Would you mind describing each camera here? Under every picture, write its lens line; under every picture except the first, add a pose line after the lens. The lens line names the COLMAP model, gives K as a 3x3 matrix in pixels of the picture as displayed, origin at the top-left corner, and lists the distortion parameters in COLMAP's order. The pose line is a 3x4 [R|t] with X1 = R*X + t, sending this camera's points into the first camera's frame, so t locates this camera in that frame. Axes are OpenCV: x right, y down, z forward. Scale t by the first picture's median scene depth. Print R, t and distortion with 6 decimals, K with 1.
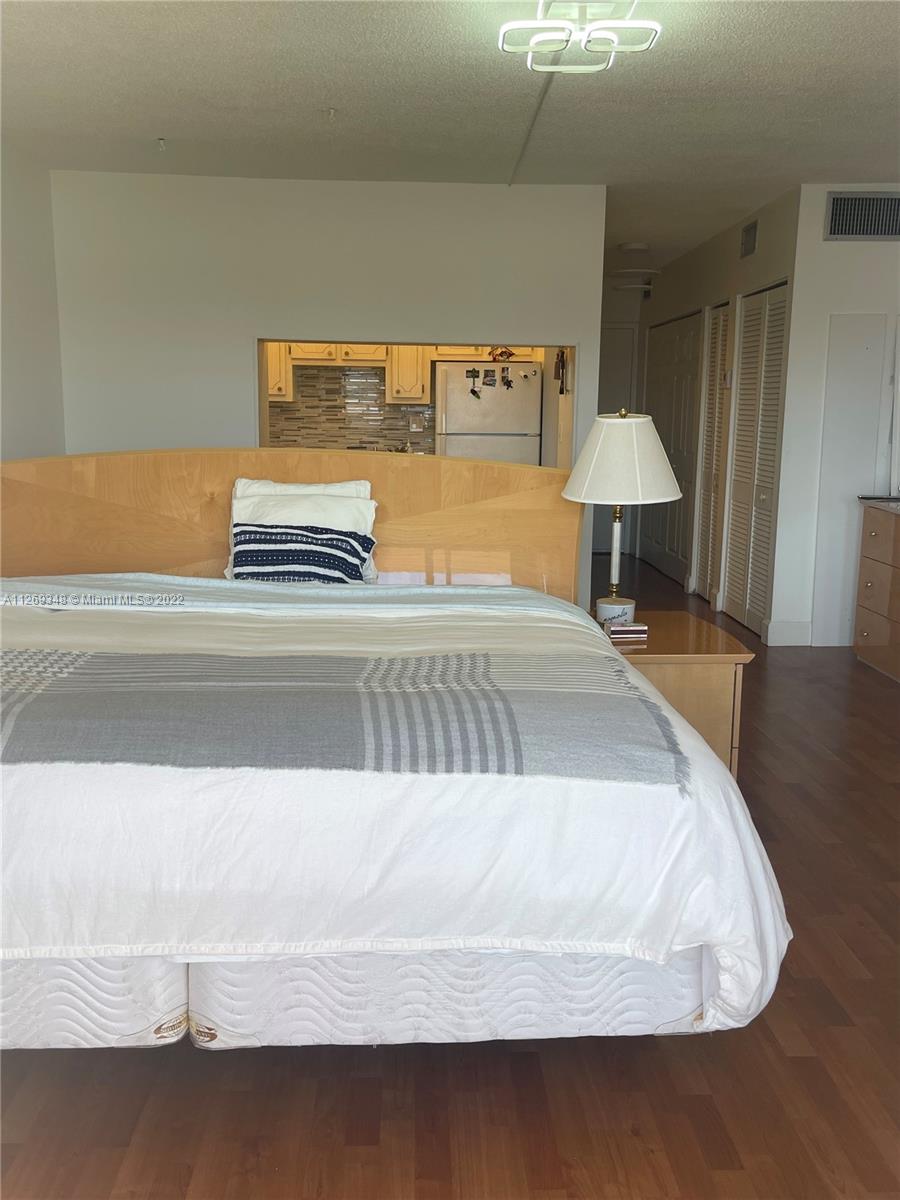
lens RADIAL K [[1058.4, 0, 451.8], [0, 1058.4, 599.1], [0, 0, 1]] dist [0.007359, 0.000305]
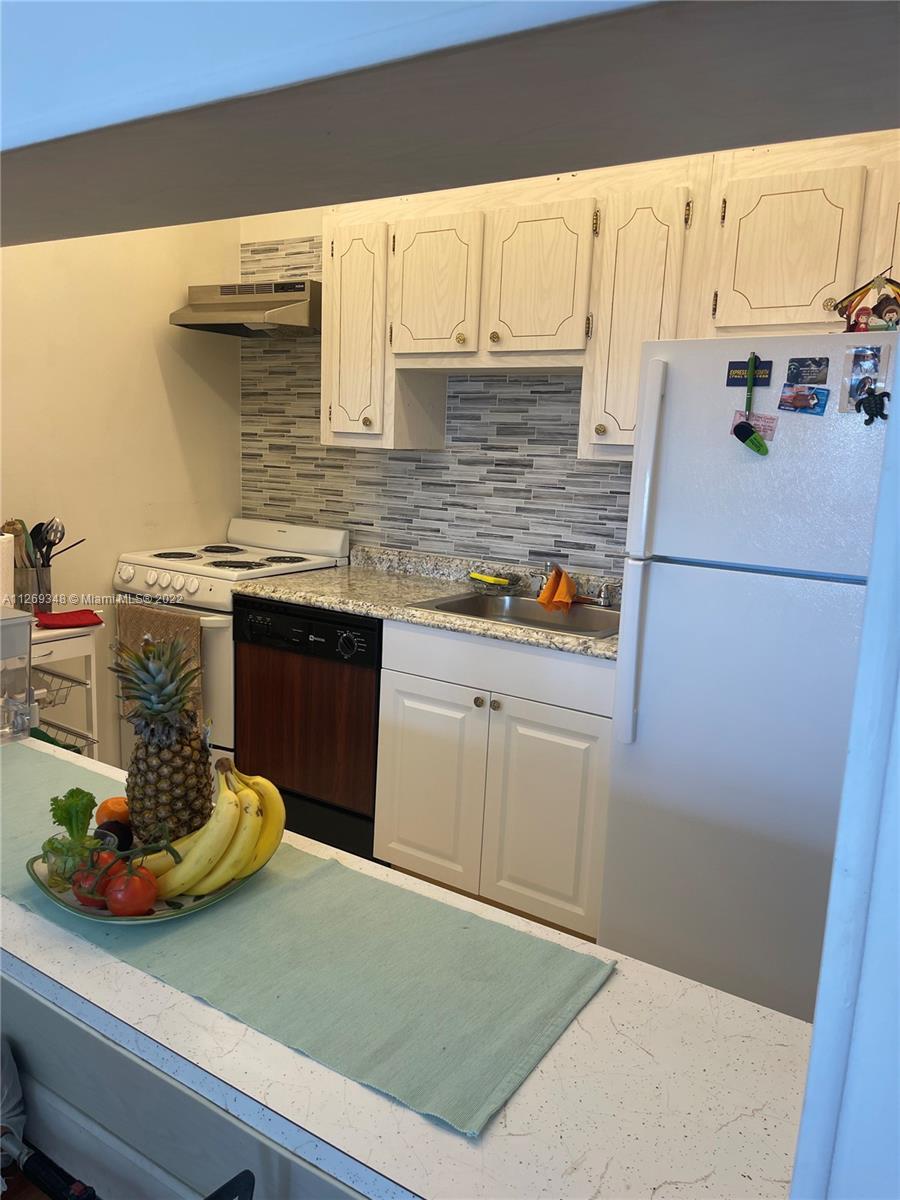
lens RADIAL K [[913.8, 0, 446.5], [0, 913.8, 605.4], [0, 0, 1]] dist [0.034390, -0.010854]
pose [[0.823331, 0.119513, -0.554836, 0.097359], [-0.126785, 0.991604, 0.025455, -0.132626], [0.553220, 0.049387, 0.831570, 0.687034]]
